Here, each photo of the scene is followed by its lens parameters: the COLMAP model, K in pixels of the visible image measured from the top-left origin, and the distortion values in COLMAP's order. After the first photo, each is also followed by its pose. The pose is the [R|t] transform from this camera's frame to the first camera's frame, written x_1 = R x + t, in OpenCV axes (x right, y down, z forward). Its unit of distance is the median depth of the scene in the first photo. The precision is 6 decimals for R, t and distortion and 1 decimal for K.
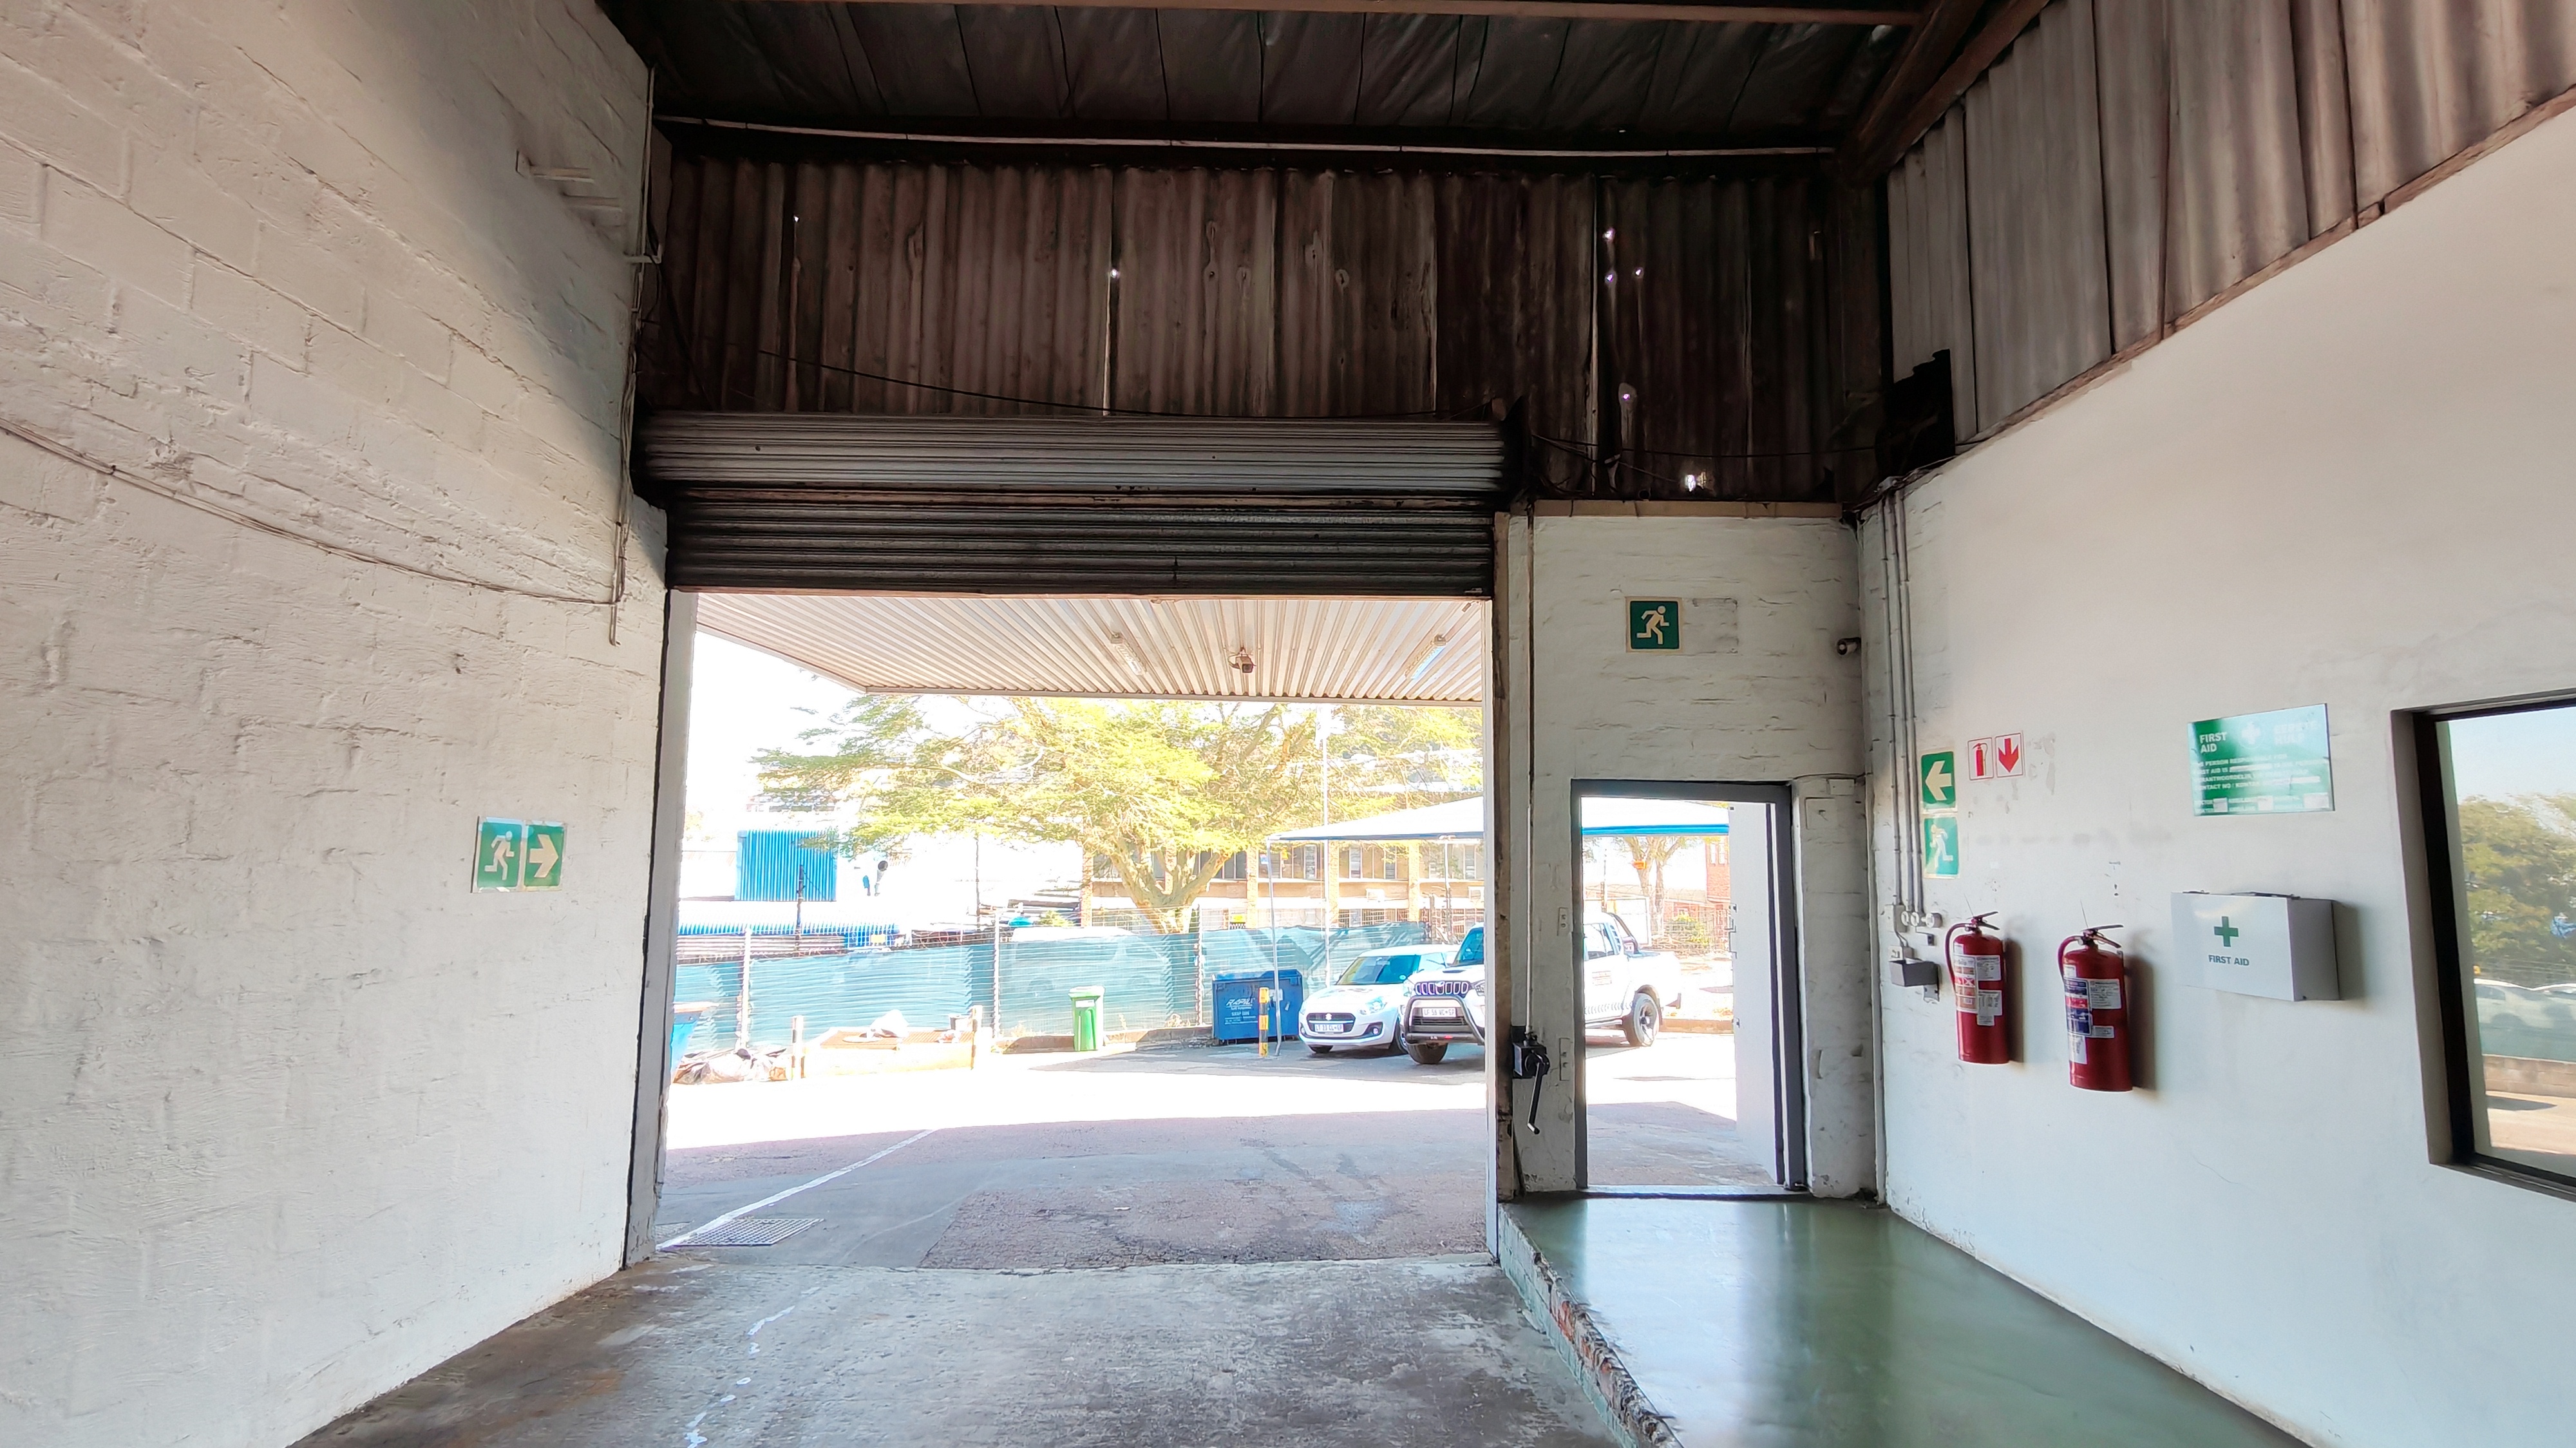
lens RADIAL K [[1179.8, 0, 1286.2], [0, 1179.8, 734.2], [0, 0, 1]] dist [0.000916, -0.001462]
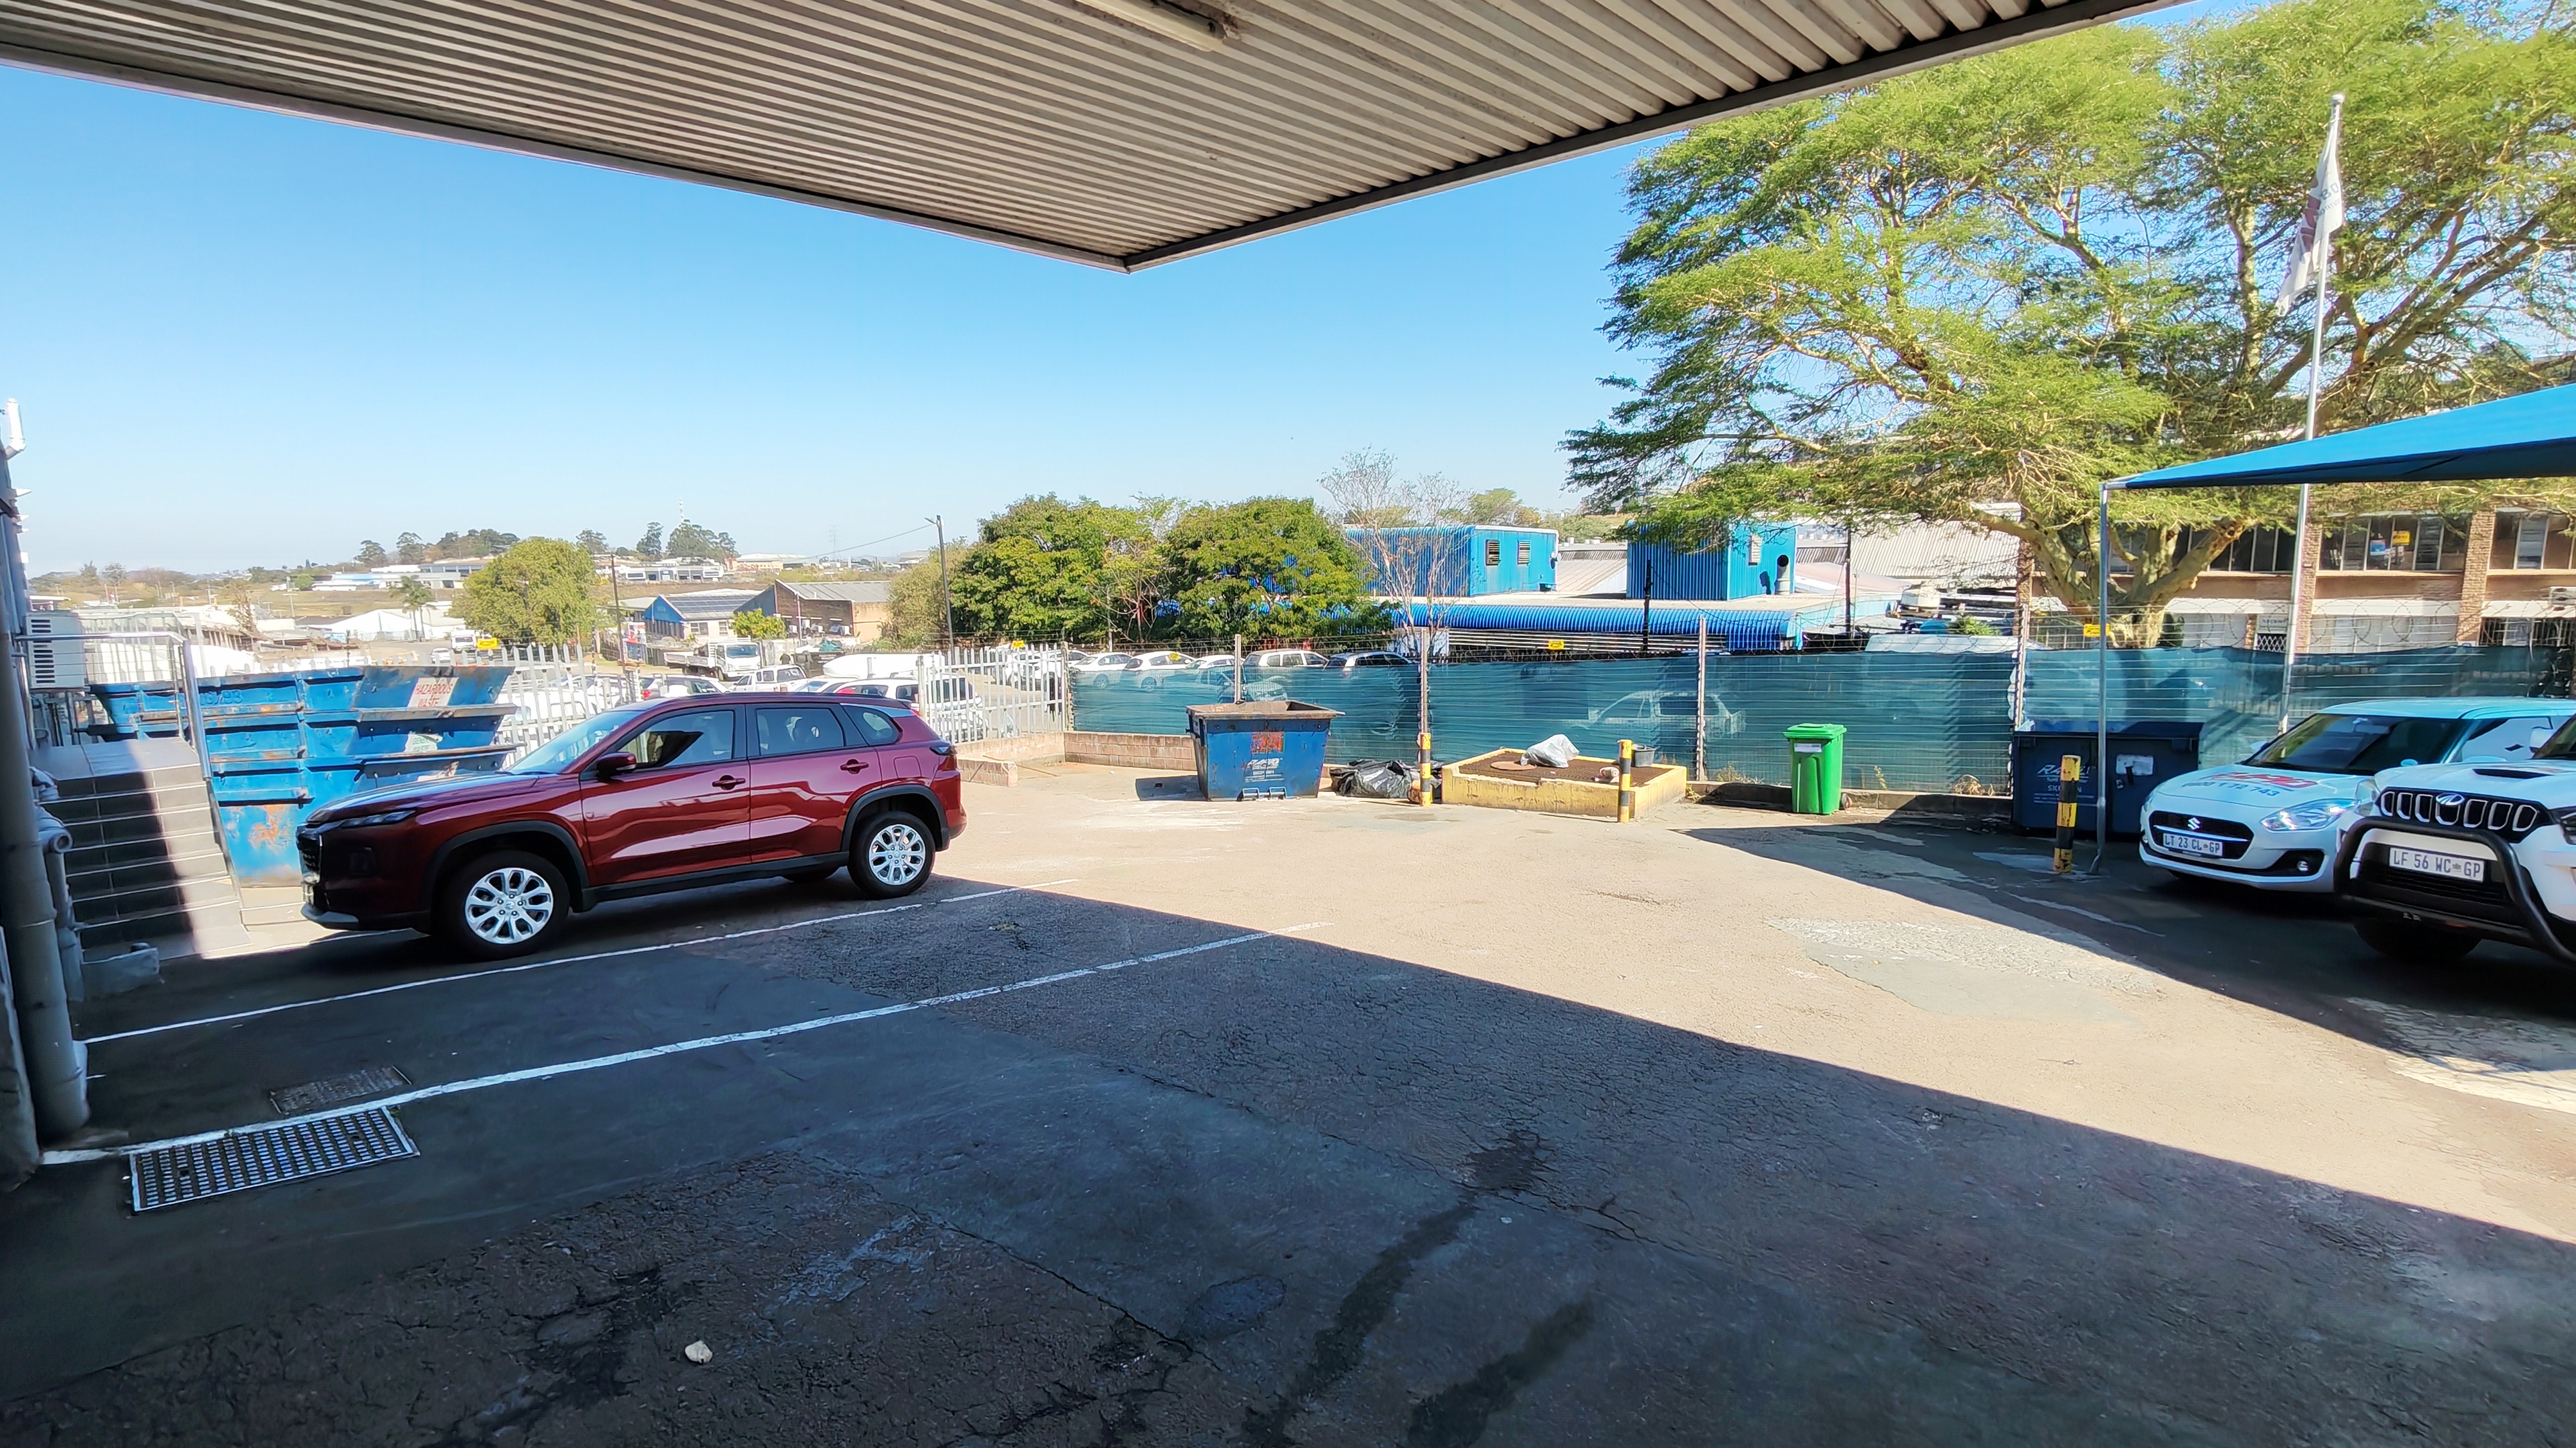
lens RADIAL K [[1179.8, 0, 1298.2], [0, 1179.8, 723.9], [0, 0, 1]] dist [0.000916, -0.001462]
pose [[0.714081, 0.079017, -0.695589, 0.321209], [0.091998, 0.974401, 0.205132, 0.153346], [0.693992, -0.210474, 0.688532, 1.080163]]
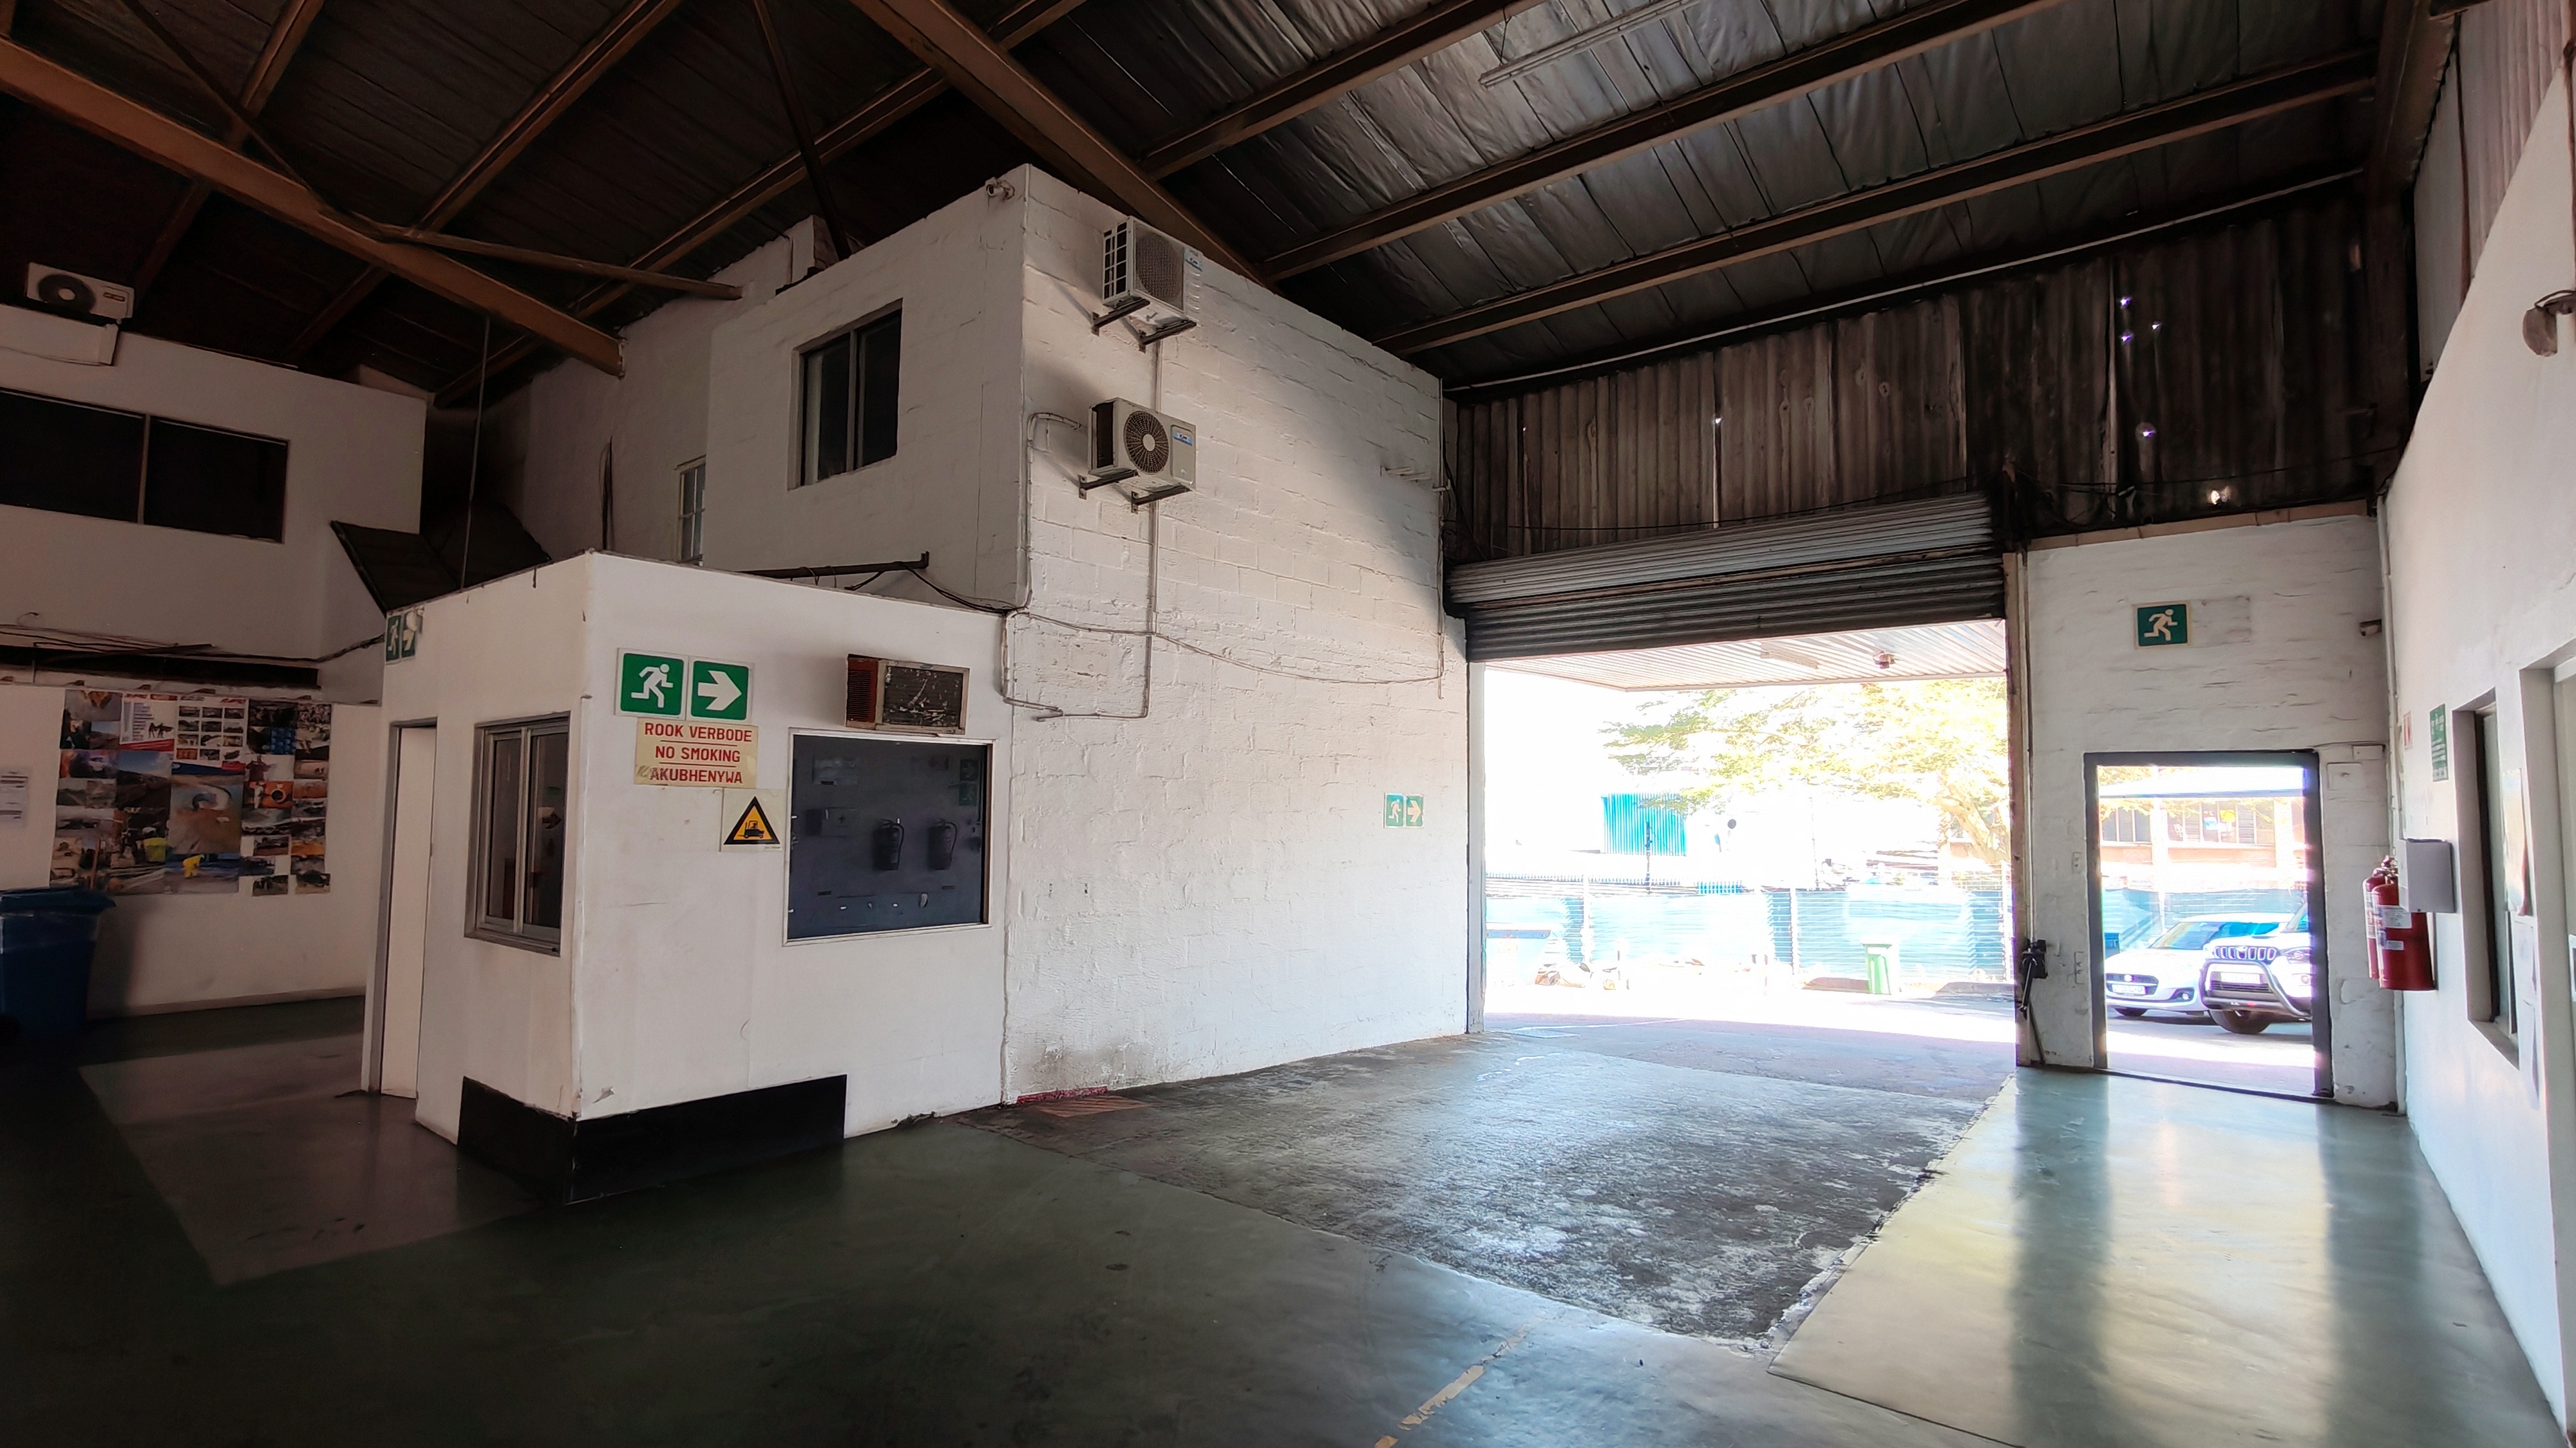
lens RADIAL K [[1179.8, 0, 1286.9], [0, 1179.8, 734.6], [0, 0, 1]] dist [0.000916, -0.001462]
pose [[0.761634, -0.040531, -0.646739, 0.418544], [0.063176, 0.997932, 0.011859, -0.052590], [0.644921, -0.049891, 0.762619, -0.544209]]
